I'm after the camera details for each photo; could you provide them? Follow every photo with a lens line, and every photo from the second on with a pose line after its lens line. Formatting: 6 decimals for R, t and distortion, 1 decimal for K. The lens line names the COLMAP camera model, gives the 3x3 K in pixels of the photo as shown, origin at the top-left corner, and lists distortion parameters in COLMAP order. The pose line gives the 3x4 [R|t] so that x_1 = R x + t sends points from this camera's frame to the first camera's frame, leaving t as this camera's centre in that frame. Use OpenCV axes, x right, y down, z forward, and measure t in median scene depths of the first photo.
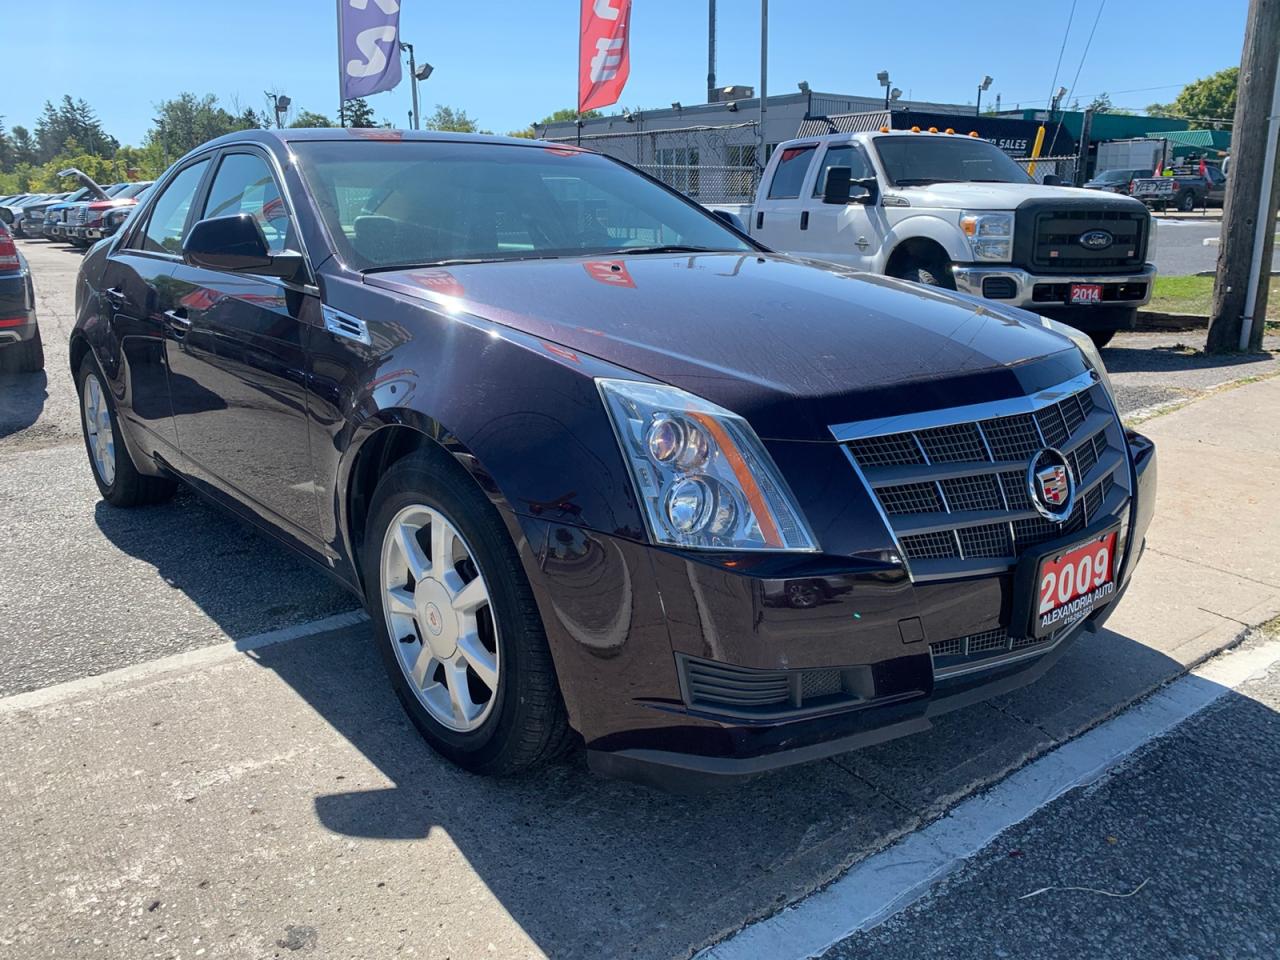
lens RADIAL K [[978.6, 0, 662.5], [0, 978.6, 499.0], [0, 0, 1]] dist [0.023568, -0.019423]
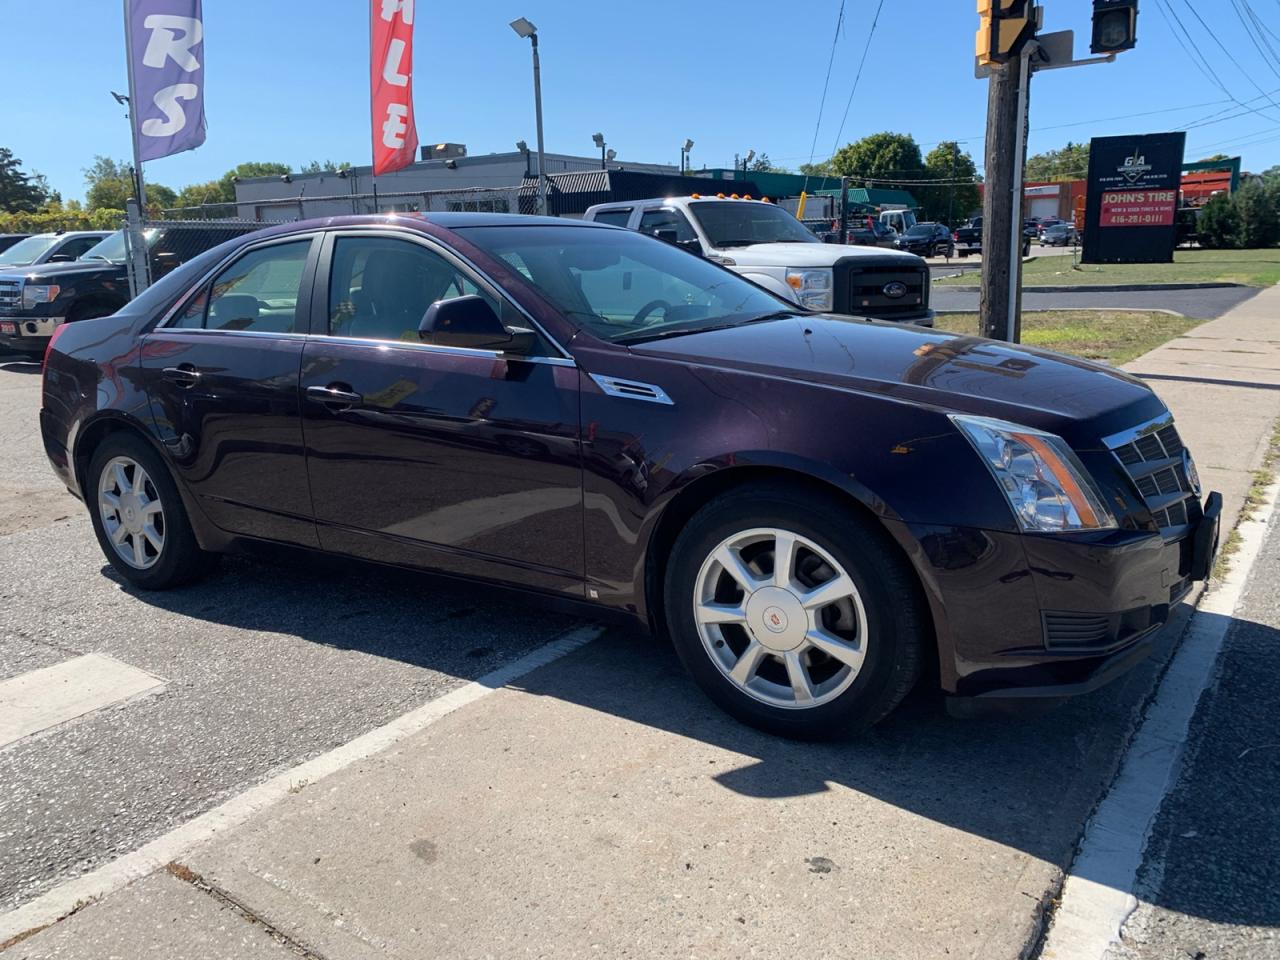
lens RADIAL K [[978.6, 0, 645.5], [0, 978.6, 502.0], [0, 0, 1]] dist [0.023568, -0.019423]
pose [[0.959225, -0.082849, 0.270228, -0.164394], [0.095246, 0.994904, -0.033067, -0.000079], [-0.266111, 0.057457, 0.962228, -0.034525]]
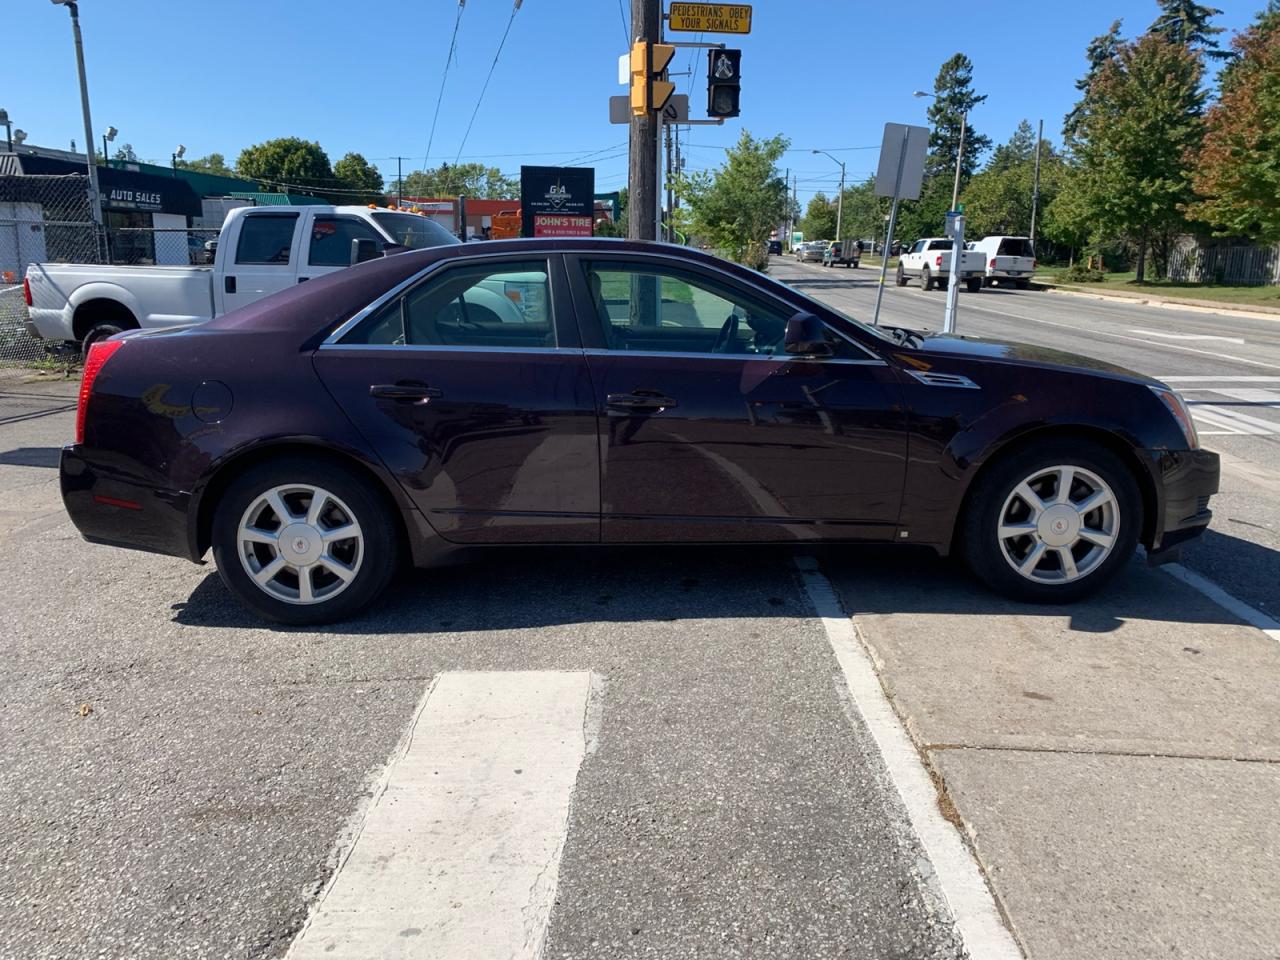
lens RADIAL K [[978.6, 0, 653.5], [0, 978.6, 497.8], [0, 0, 1]] dist [0.023568, -0.019423]
pose [[0.631166, -0.169857, 0.756821, -0.495178], [0.206711, 0.977275, 0.046944, -0.041545], [-0.747596, 0.126814, 0.651934, 0.080187]]
